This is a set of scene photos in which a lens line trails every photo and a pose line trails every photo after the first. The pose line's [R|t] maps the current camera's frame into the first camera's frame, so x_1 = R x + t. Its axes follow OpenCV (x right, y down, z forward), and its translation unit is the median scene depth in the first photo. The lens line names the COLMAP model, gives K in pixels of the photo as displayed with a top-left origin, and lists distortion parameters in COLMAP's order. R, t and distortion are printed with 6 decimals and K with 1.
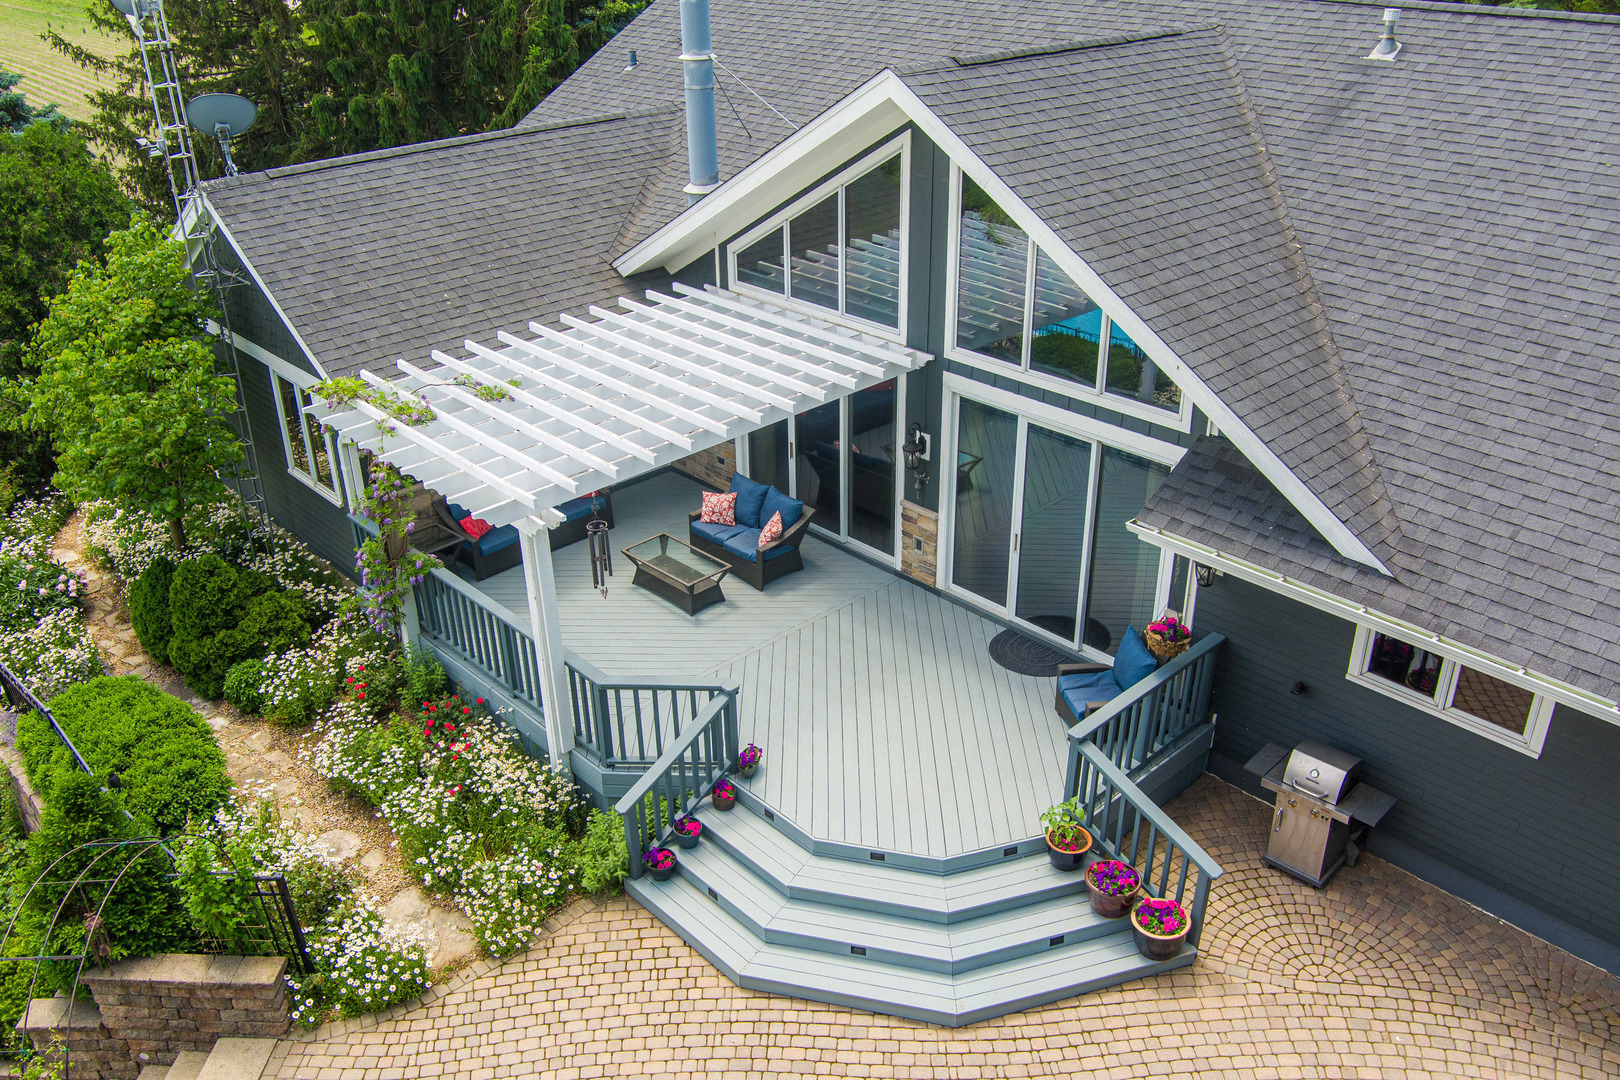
lens RADIAL K [[1363.0, 0, 810.0], [0, 1363.0, 540.0], [0, 0, 1]] dist [-0.063280, 0.005439]
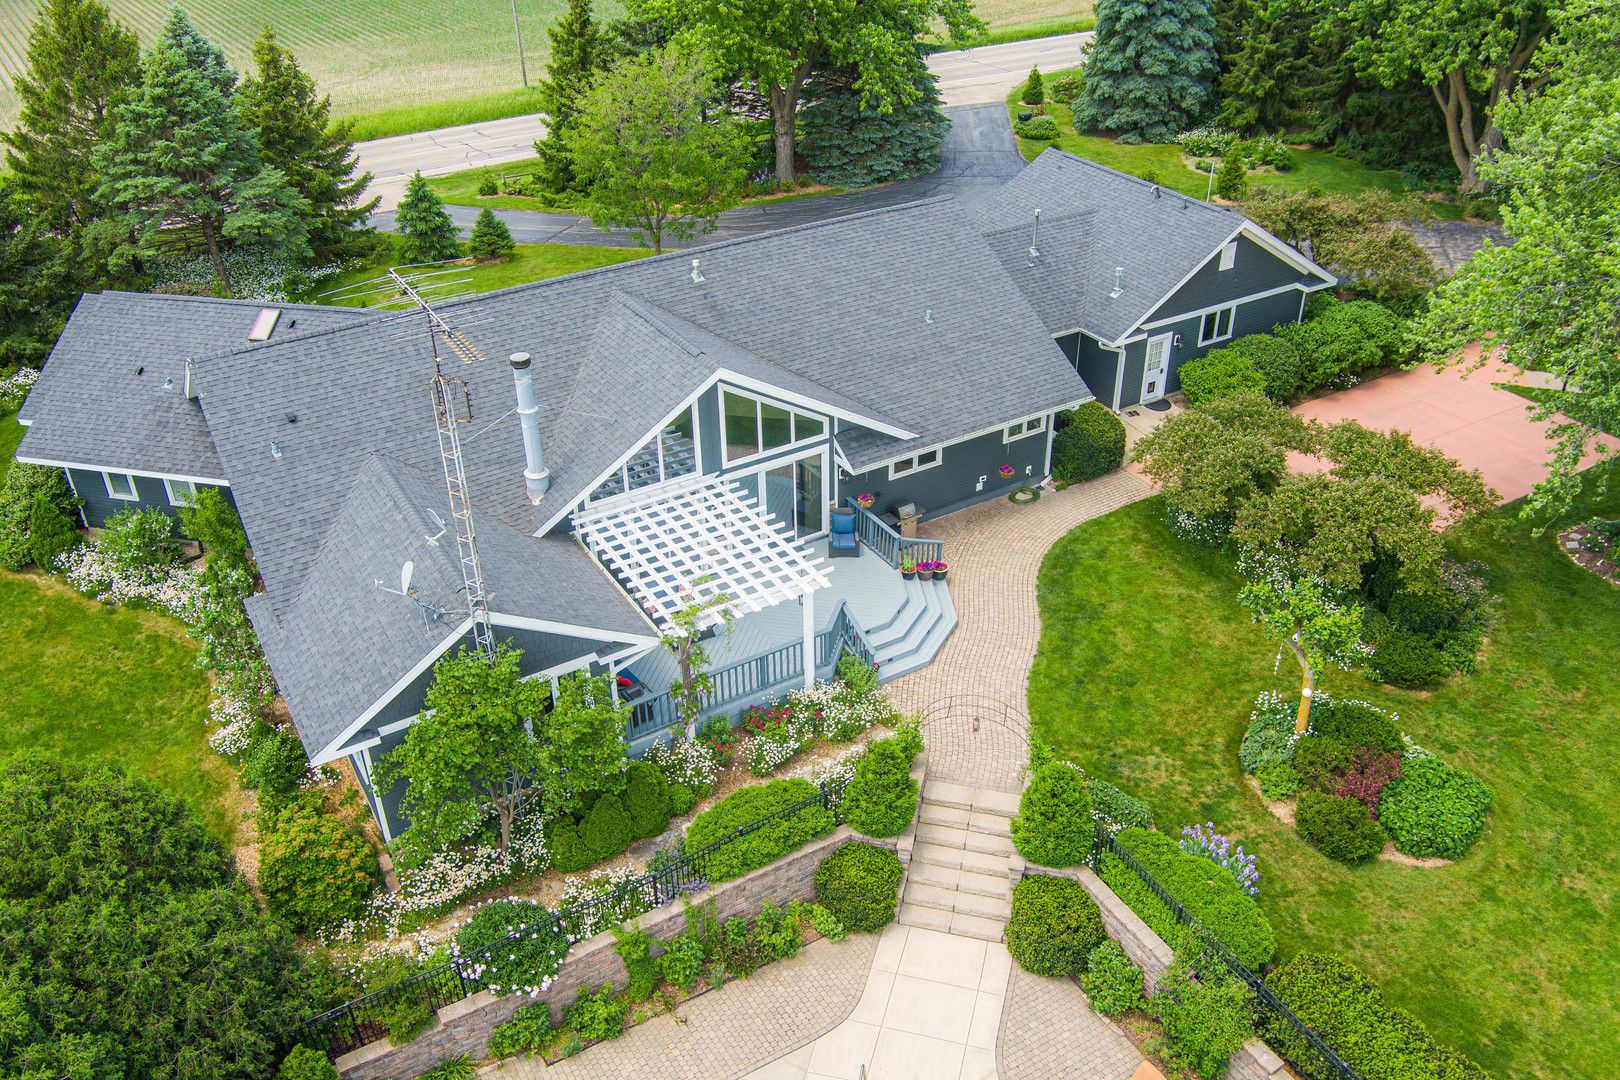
lens RADIAL K [[1327.8, 0, 810.0], [0, 1327.8, 540.0], [0, 0, 1]] dist [-0.059950, -0.004453]
pose [[0.208896, -0.512184, 0.833084, -2.179537], [0.451102, 0.806301, 0.382604, -1.006787], [-0.867680, 0.295882, 0.399481, 0.031363]]
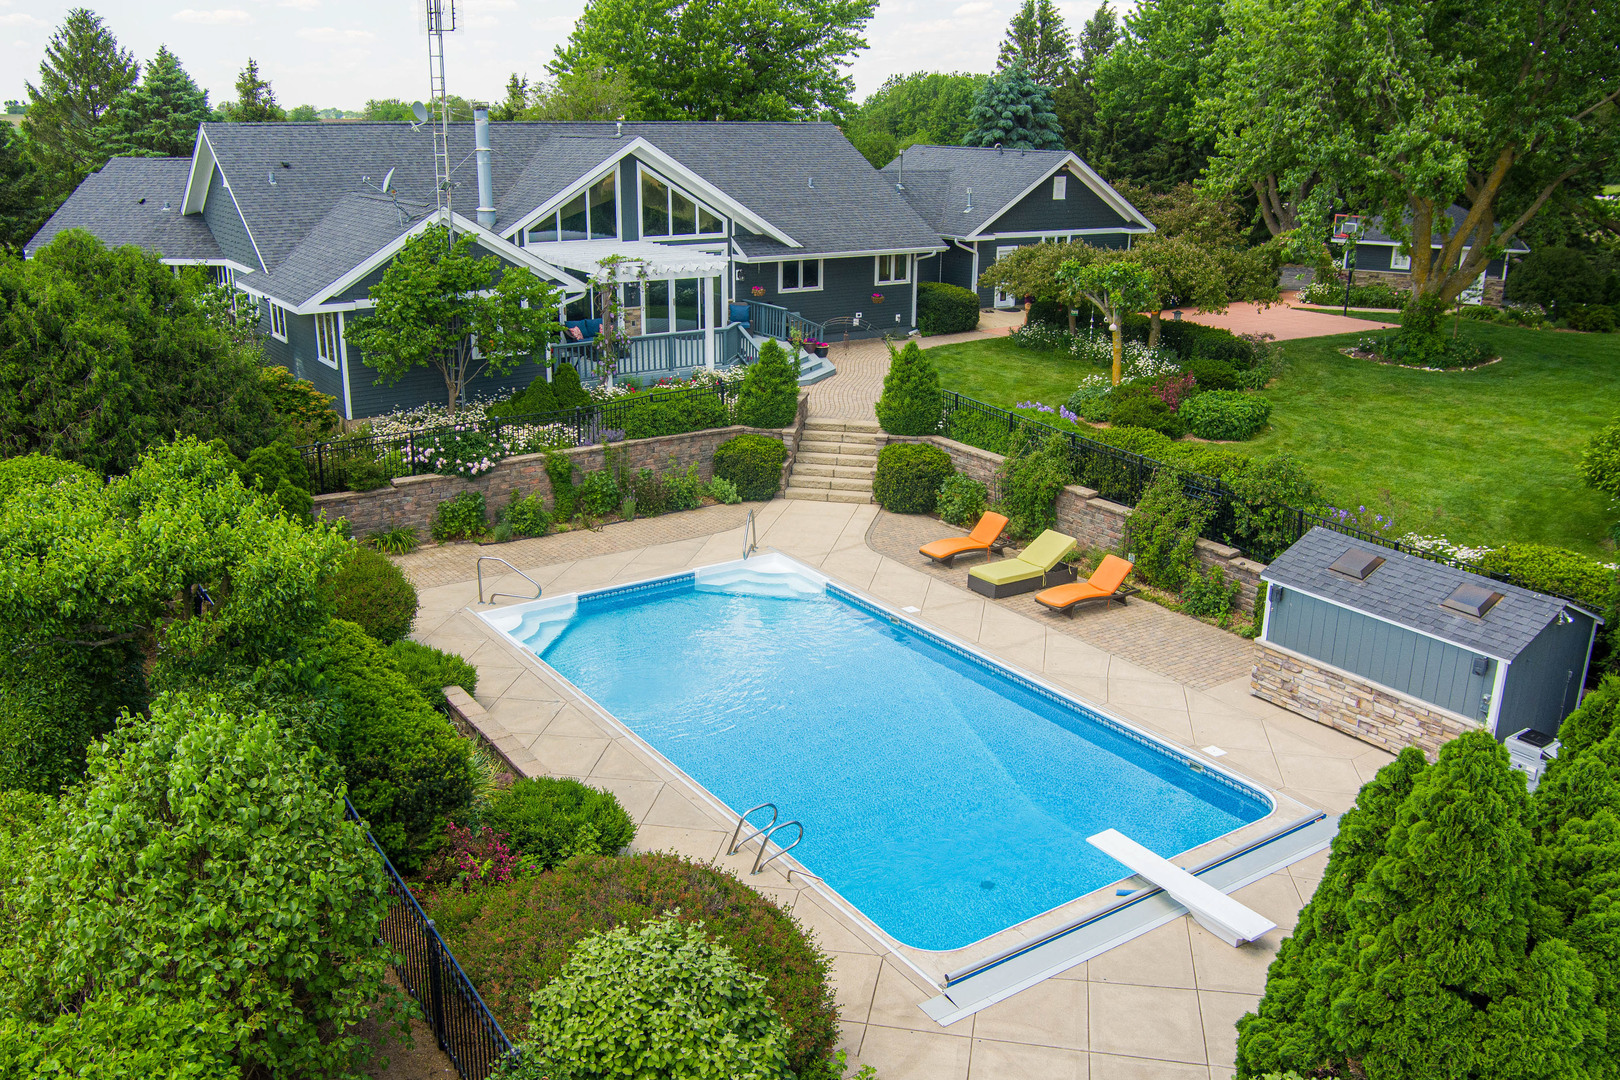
lens RADIAL K [[1363.0, 0, 810.0], [0, 1363.0, 540.0], [0, 0, 1]] dist [-0.063280, 0.005439]
pose [[0.146302, -0.282962, 0.947907, -3.209623], [0.437166, 0.878067, 0.194640, 0.012930], [-0.887402, 0.385917, 0.252164, 0.291169]]
